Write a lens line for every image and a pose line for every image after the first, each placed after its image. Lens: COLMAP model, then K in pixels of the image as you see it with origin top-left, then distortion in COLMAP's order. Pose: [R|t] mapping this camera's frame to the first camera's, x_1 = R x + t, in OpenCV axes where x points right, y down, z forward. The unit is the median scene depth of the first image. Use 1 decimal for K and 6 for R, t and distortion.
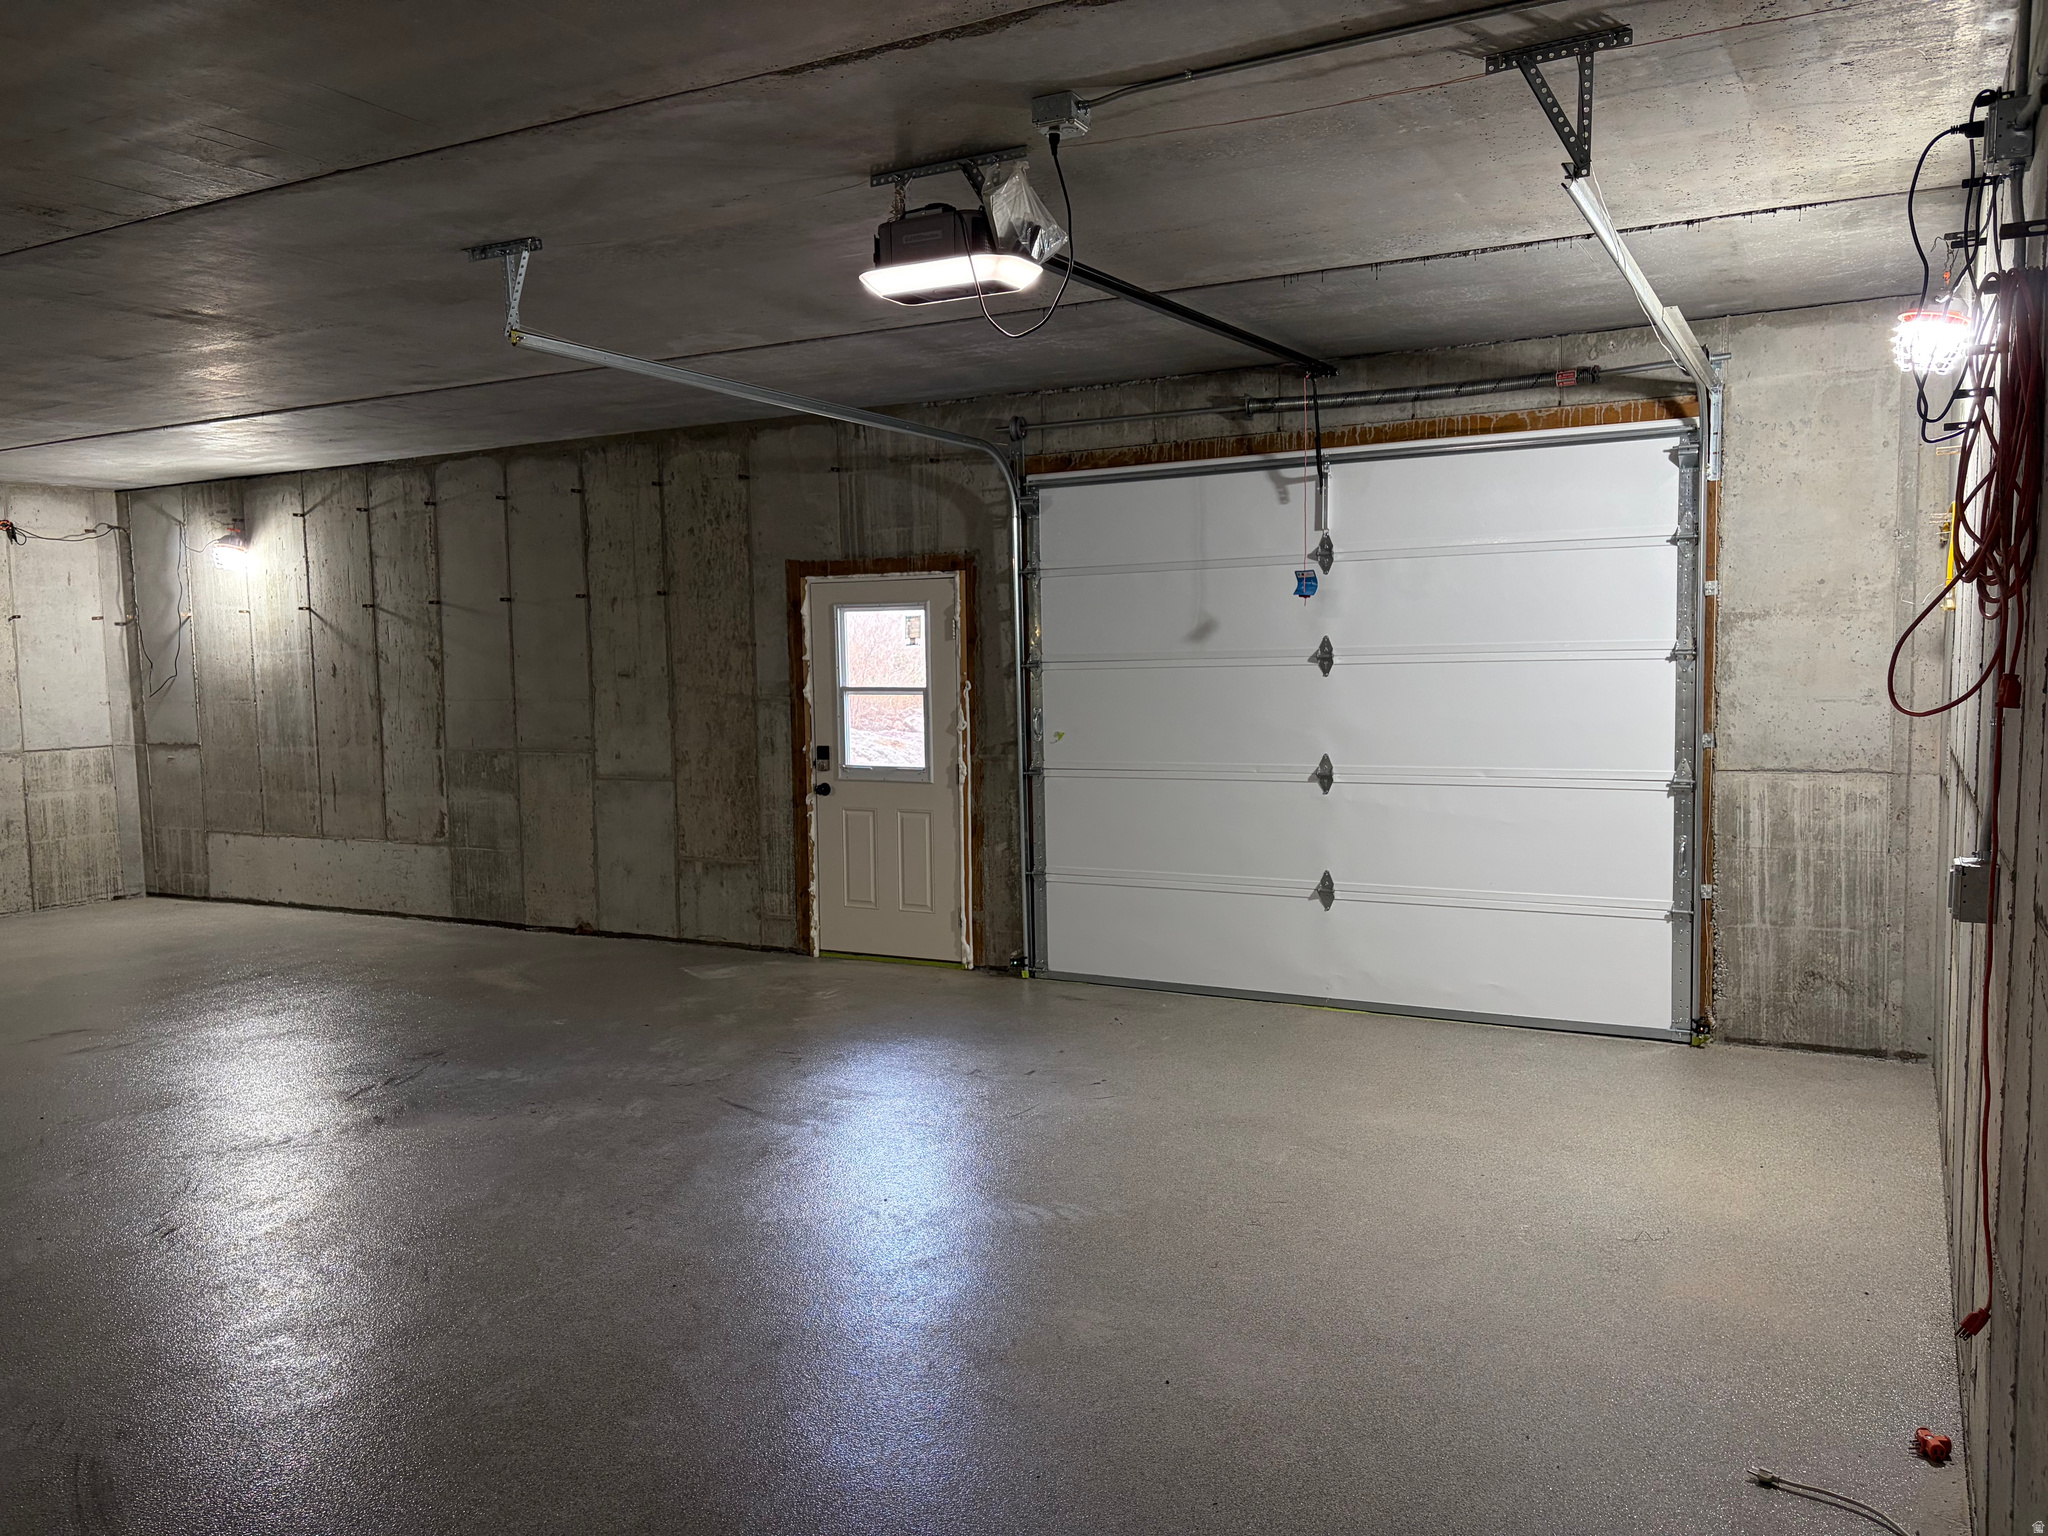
lens RADIAL K [[1555.5, 0, 1015.9], [0, 1555.5, 780.6], [0, 0, 1]] dist [0.065874, -0.068201]
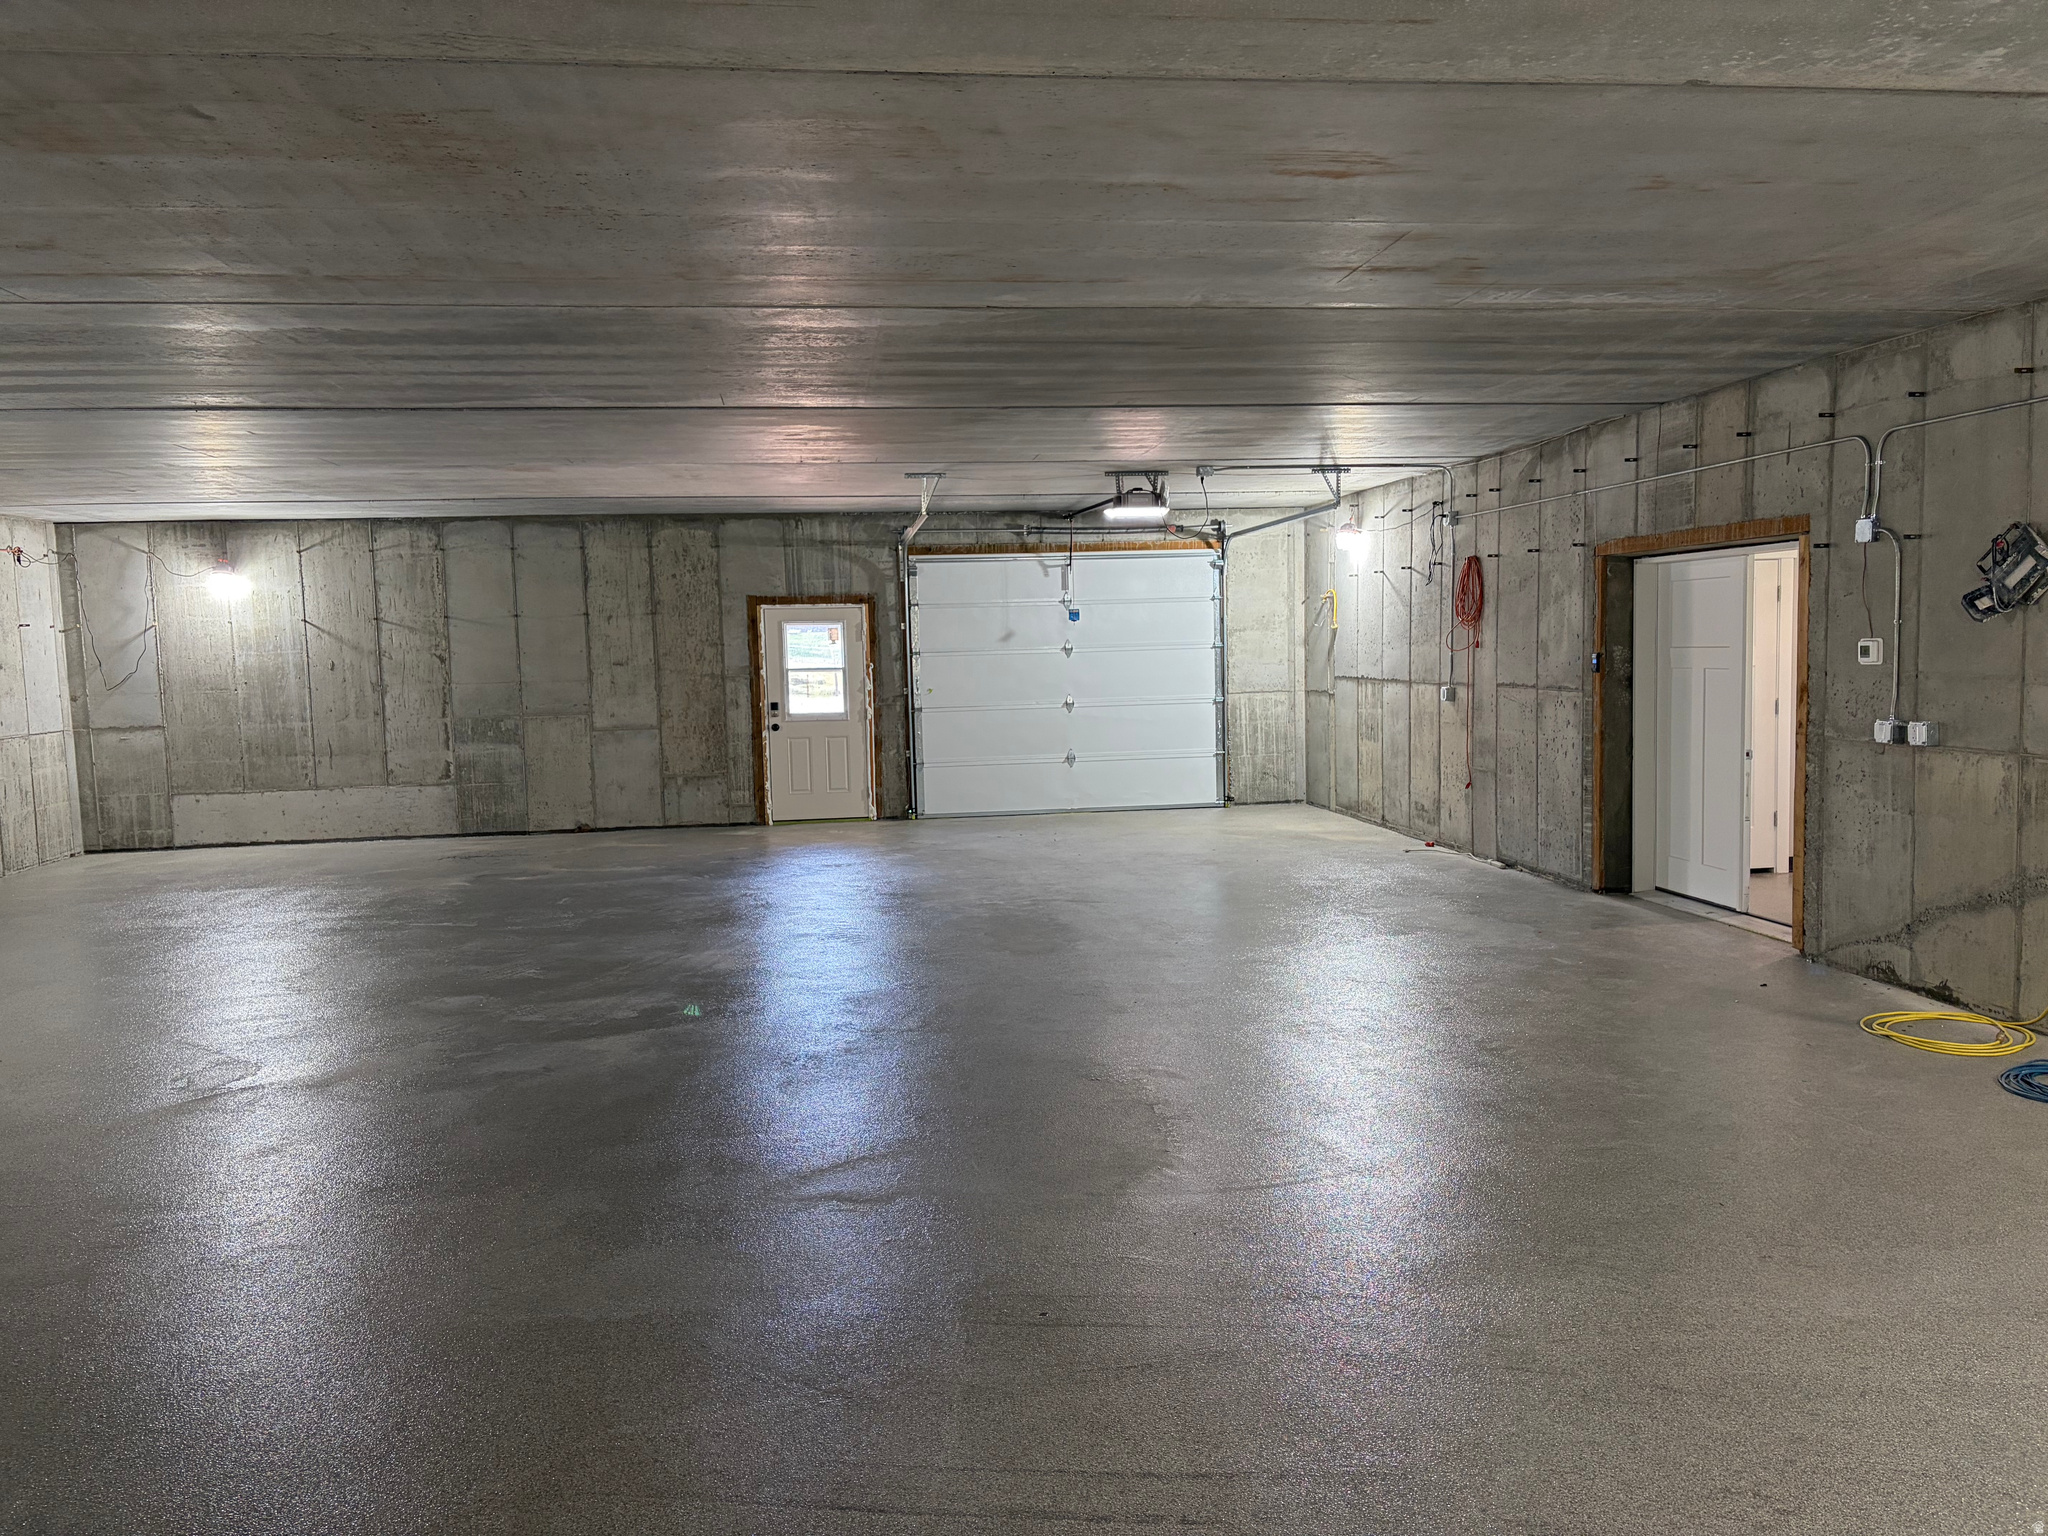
lens RADIAL K [[1555.5, 0, 1030.0], [0, 1555.5, 770.3], [0, 0, 1]] dist [0.065874, -0.068201]
pose [[0.803553, -0.049788, 0.593147, -0.880248], [0.058752, 0.998264, 0.004201, 0.059733], [-0.592326, 0.031473, 0.805083, -0.539080]]
